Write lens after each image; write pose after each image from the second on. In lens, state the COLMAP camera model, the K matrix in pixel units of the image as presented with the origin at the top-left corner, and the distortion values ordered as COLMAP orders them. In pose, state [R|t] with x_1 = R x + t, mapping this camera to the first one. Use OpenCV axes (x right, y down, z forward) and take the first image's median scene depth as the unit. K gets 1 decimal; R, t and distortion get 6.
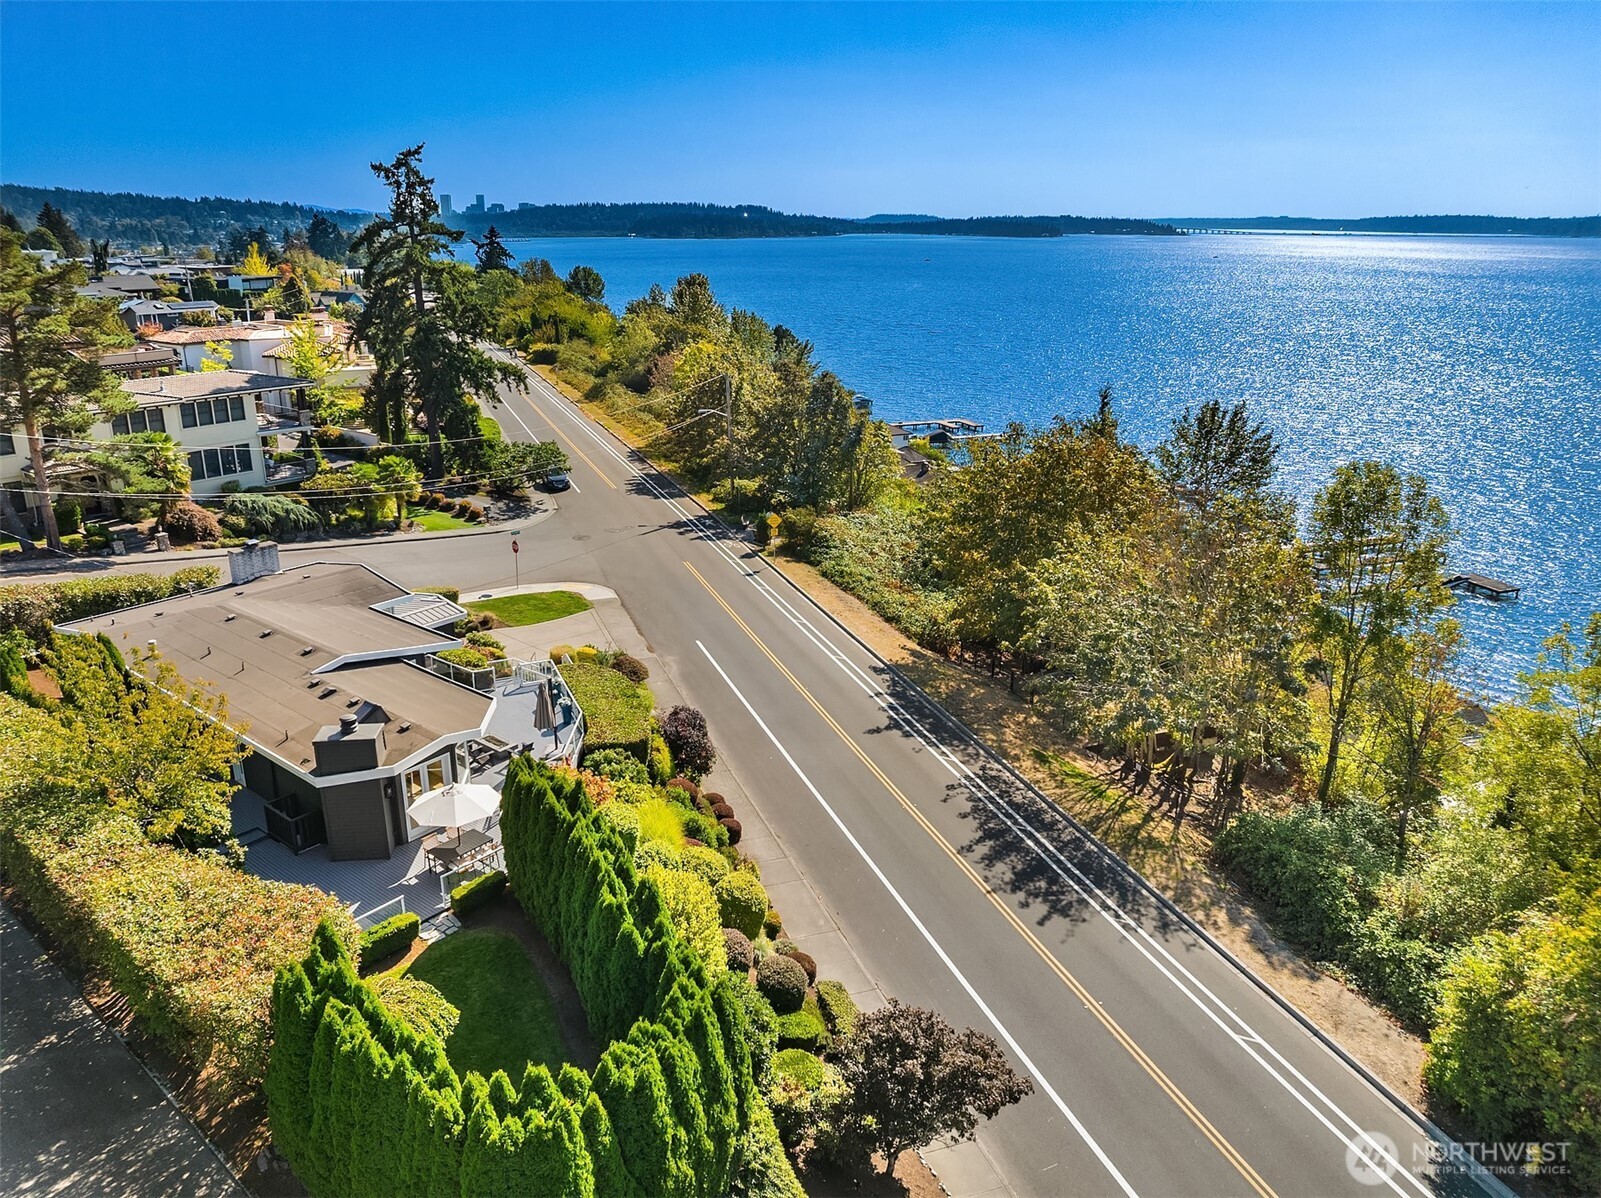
lens RADIAL K [[1071.5, 0, 800.5], [0, 1071.5, 599.0], [0, 0, 1]] dist [-0.027382, -0.004057]
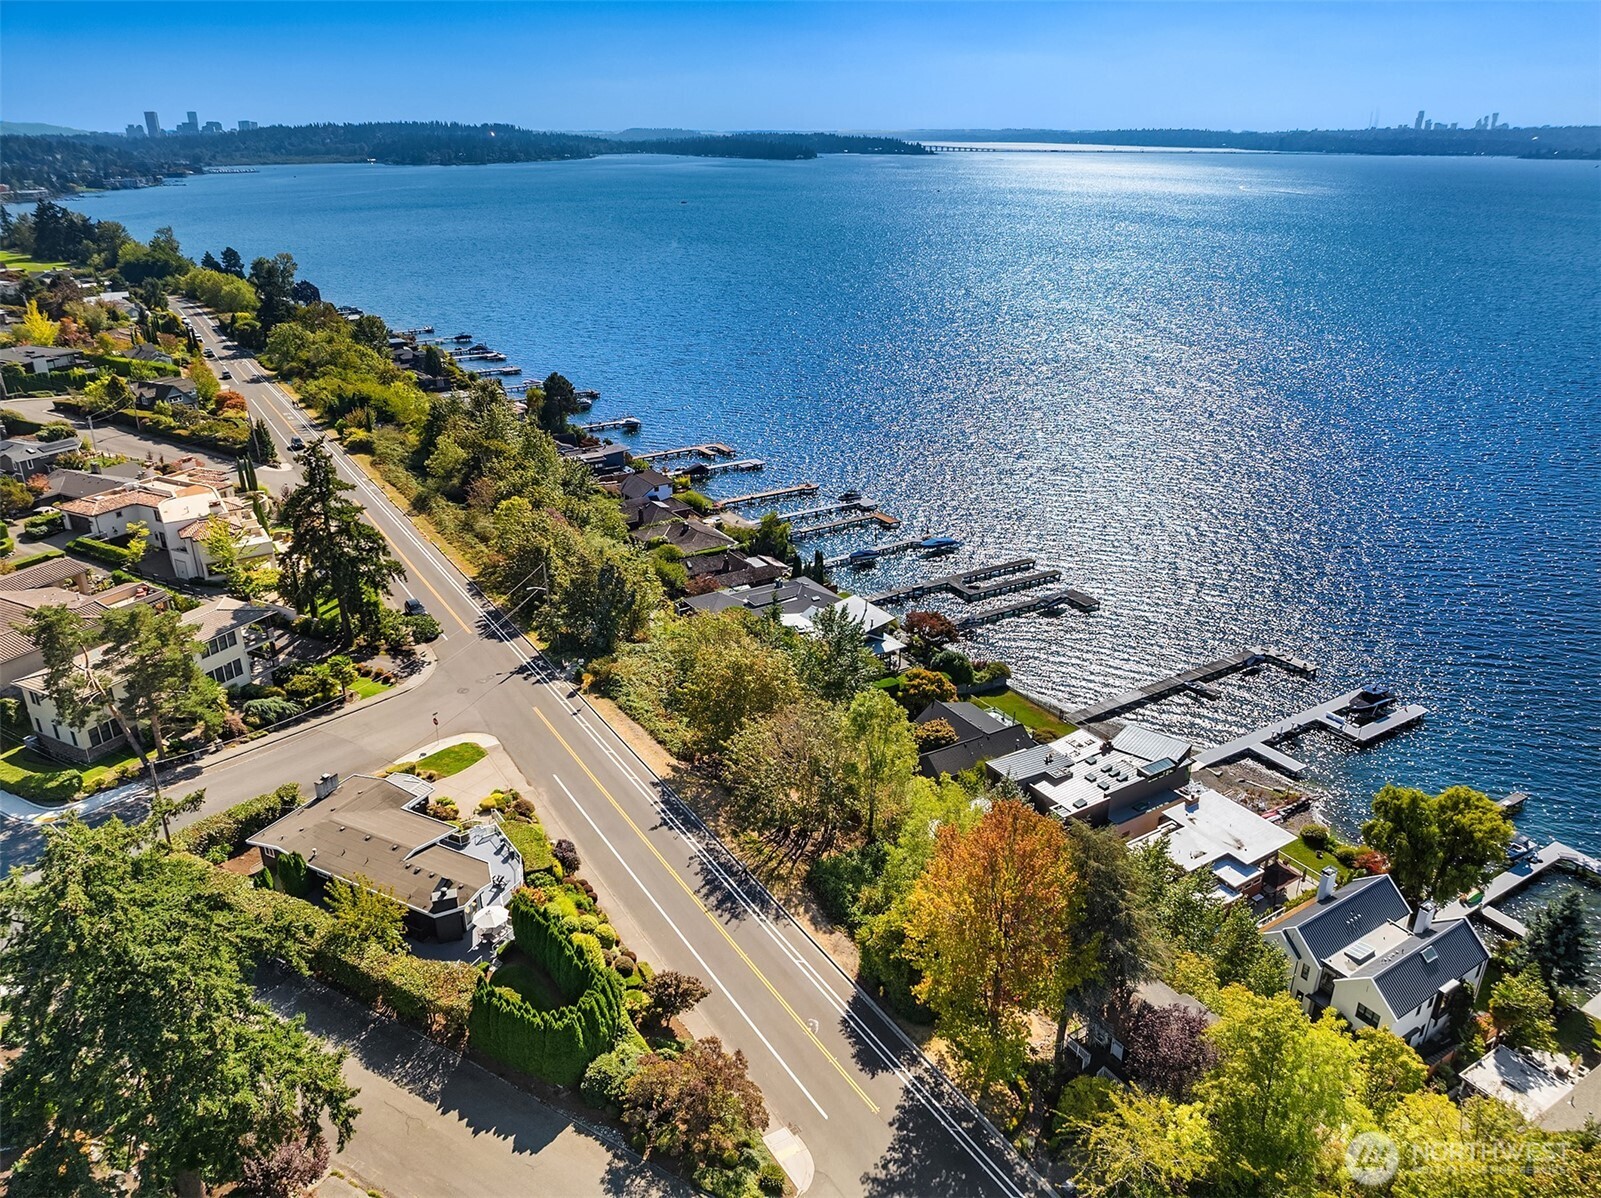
lens RADIAL K [[1071.5, 0, 800.5], [0, 1071.5, 599.0], [0, 0, 1]] dist [-0.027382, -0.004057]
pose [[0.977629, -0.079679, 0.194659, -0.023498], [0.064428, 0.994425, 0.083472, -0.536753], [-0.200225, -0.069063, 0.977313, -1.174217]]
